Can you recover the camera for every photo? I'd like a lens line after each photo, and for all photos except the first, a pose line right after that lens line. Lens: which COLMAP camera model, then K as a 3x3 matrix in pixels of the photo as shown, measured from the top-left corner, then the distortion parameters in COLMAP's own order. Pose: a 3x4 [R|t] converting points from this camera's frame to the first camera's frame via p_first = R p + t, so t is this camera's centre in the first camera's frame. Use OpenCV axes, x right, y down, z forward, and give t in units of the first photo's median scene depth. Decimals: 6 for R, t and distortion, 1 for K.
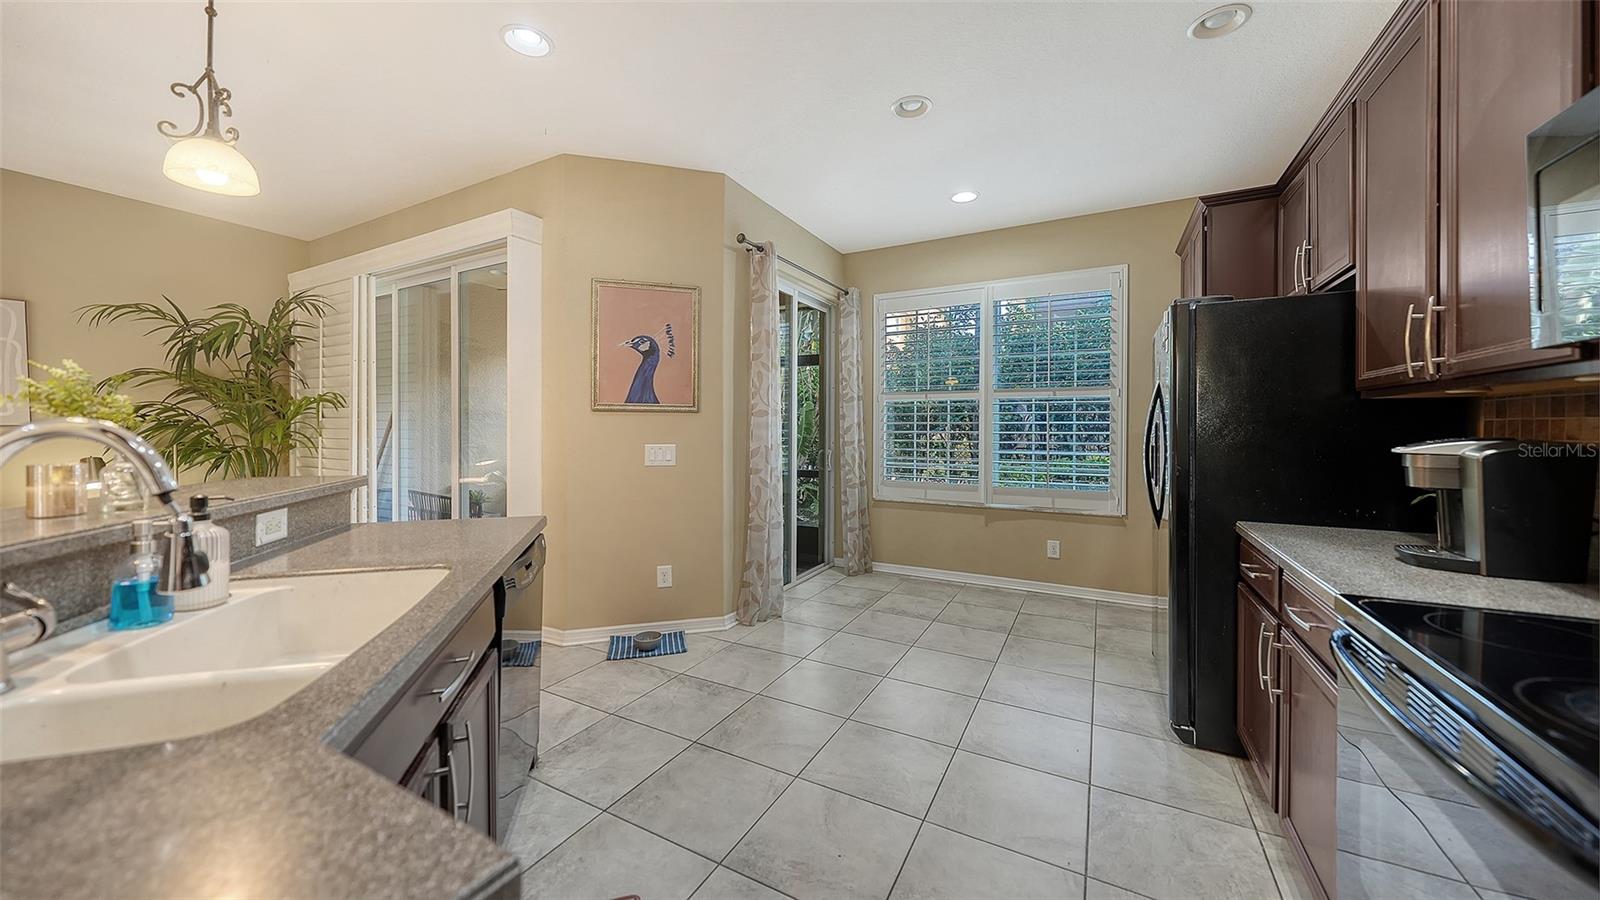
lens RADIAL K [[571.5, 0, 788.6], [0, 571.5, 440.0], [0, 0, 1]] dist [-0.000529, -0.000017]
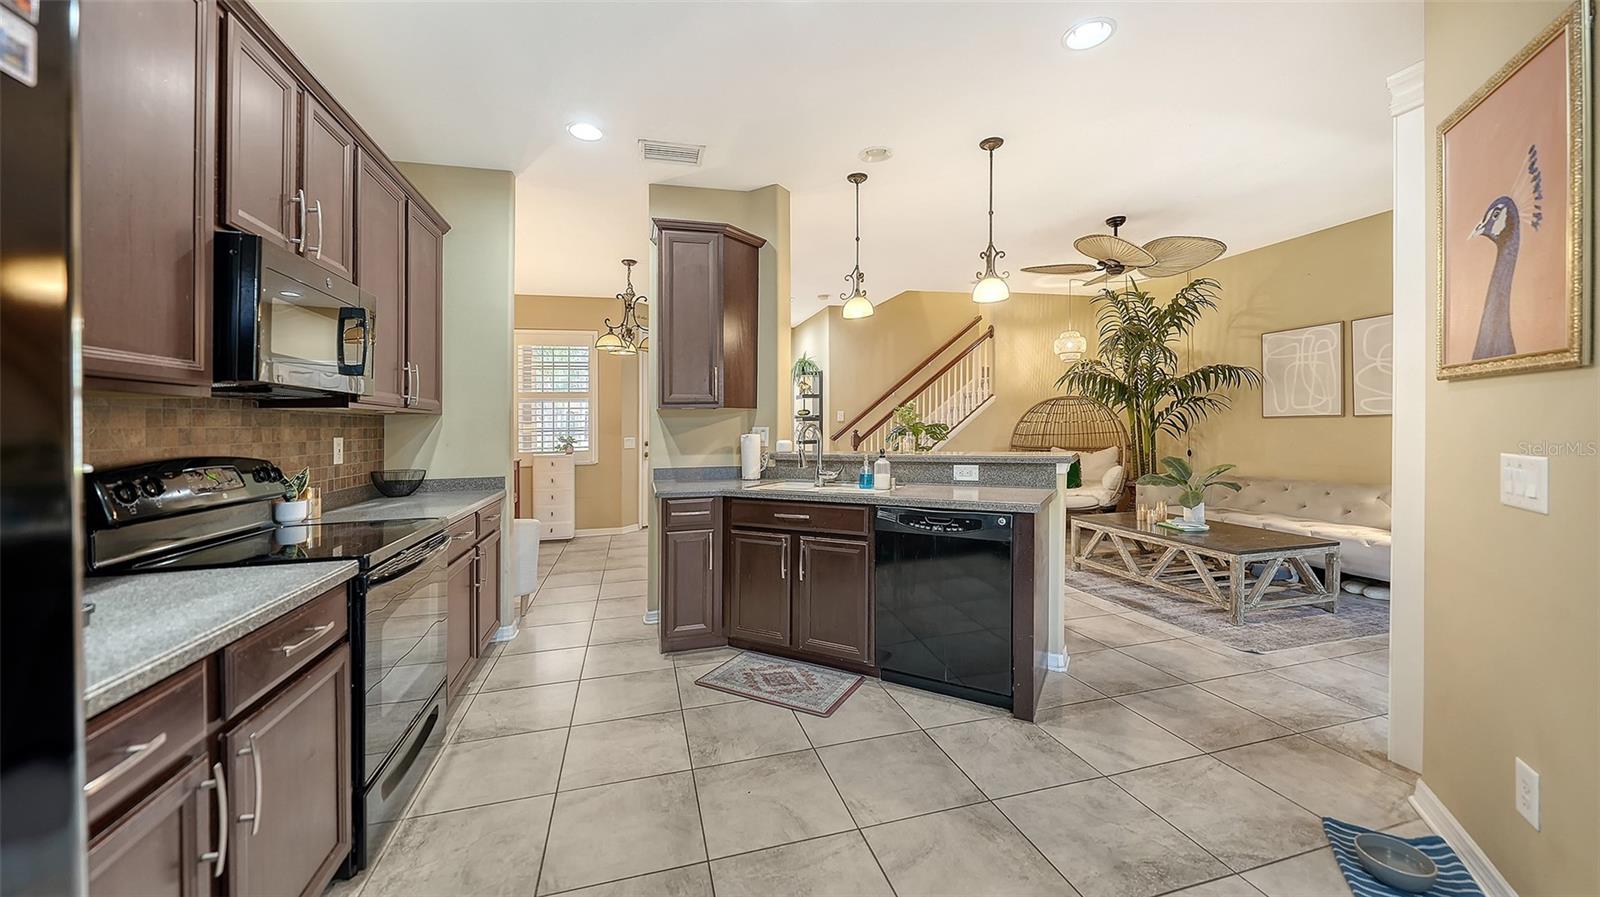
lens RADIAL K [[592.7, 0, 816.1], [0, 592.7, 416.0], [0, 0, 1]] dist [-0.000351, 0.000205]
pose [[-0.696376, -0.002147, -0.717674, 0.628562], [-0.002003, 0.999997, -0.001048, -0.027771], [0.717675, 0.000708, -0.696378, 1.413357]]
